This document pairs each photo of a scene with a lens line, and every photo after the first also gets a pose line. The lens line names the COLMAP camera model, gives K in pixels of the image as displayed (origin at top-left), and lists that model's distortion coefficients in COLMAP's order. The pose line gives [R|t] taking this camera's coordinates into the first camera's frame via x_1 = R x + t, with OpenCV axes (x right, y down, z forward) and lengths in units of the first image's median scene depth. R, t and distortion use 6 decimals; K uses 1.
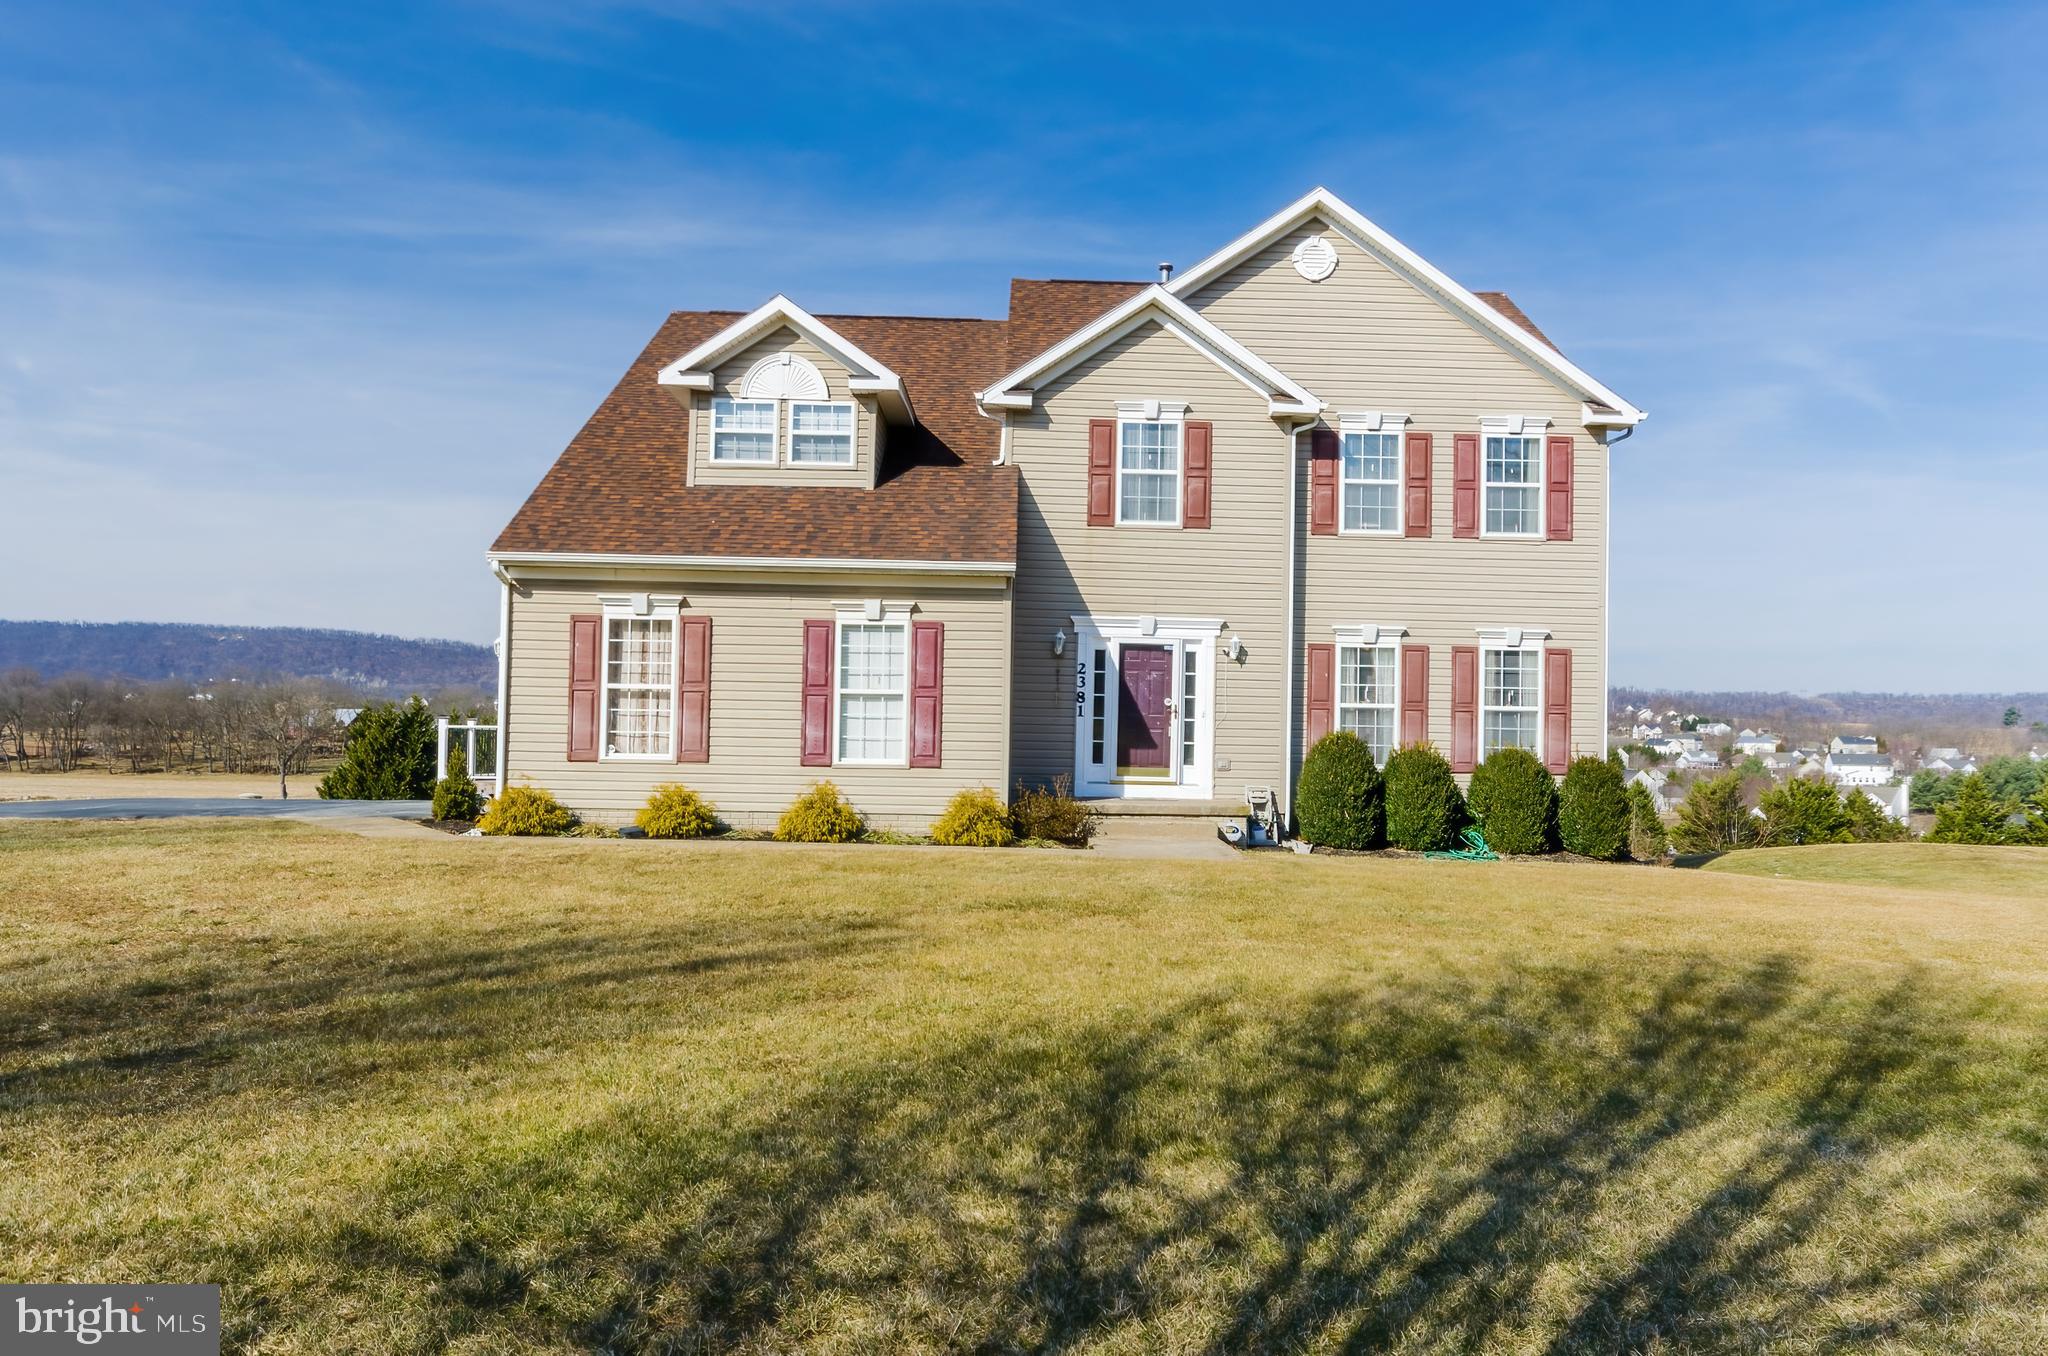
lens RADIAL K [[1422.7, 0, 1024.2], [0, 1422.7, 681.1], [0, 0, 1]] dist [-0.001571, -0.000824]
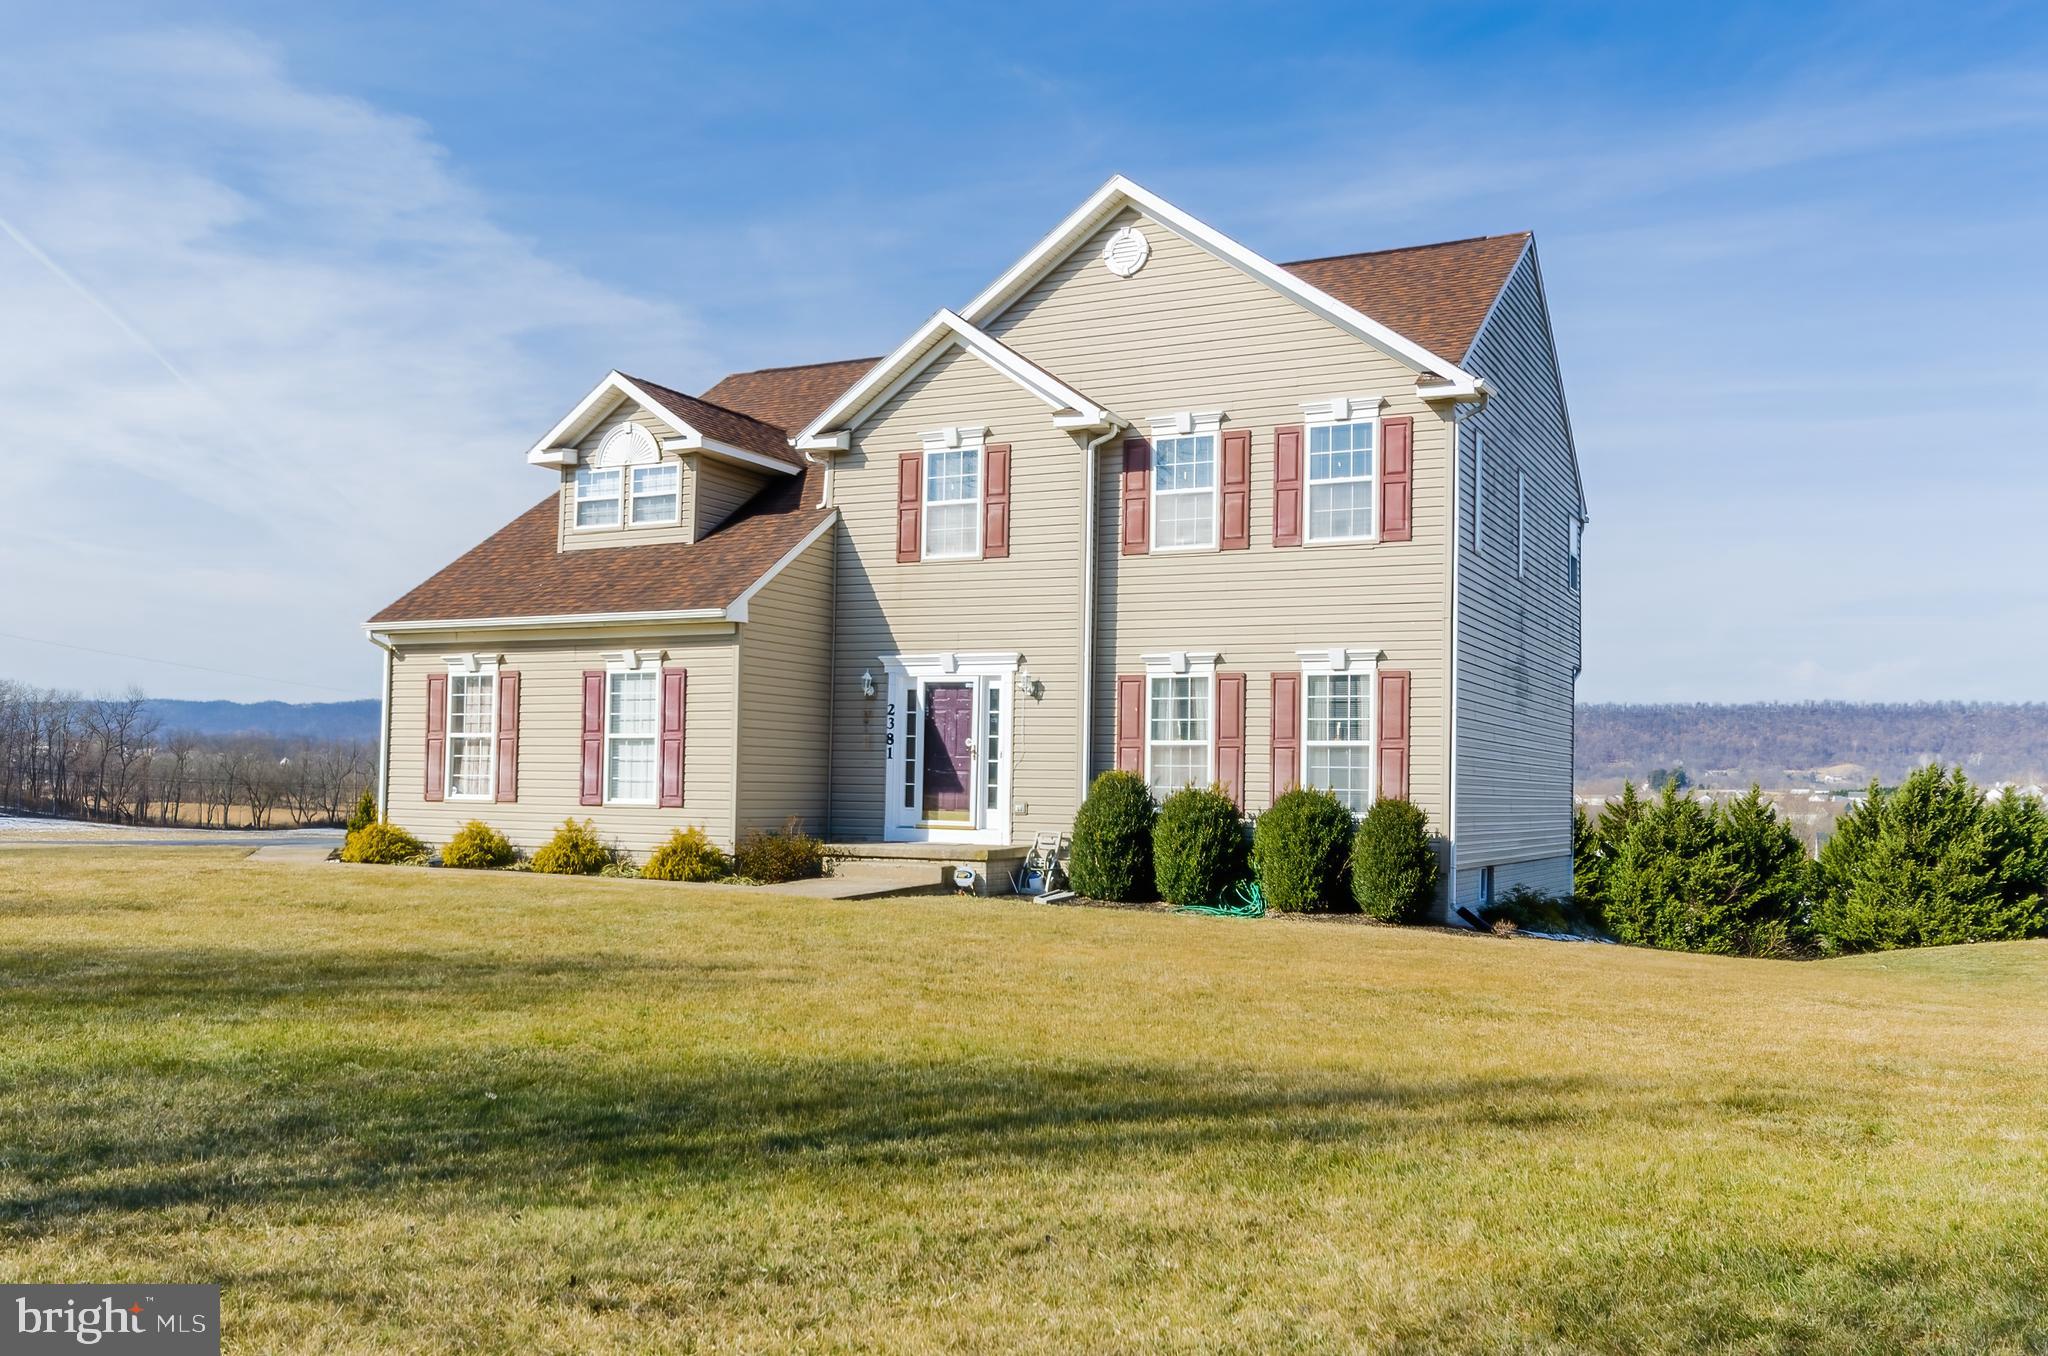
lens RADIAL K [[1800.5, 0, 1028.8], [0, 1800.5, 683.3], [0, 0, 1]] dist [0.001529, -0.000501]
pose [[0.867977, -0.031827, -0.495583, 0.738921], [0.018257, 0.999315, -0.032201, 0.014990], [0.496268, 0.018902, 0.867964, -0.025949]]
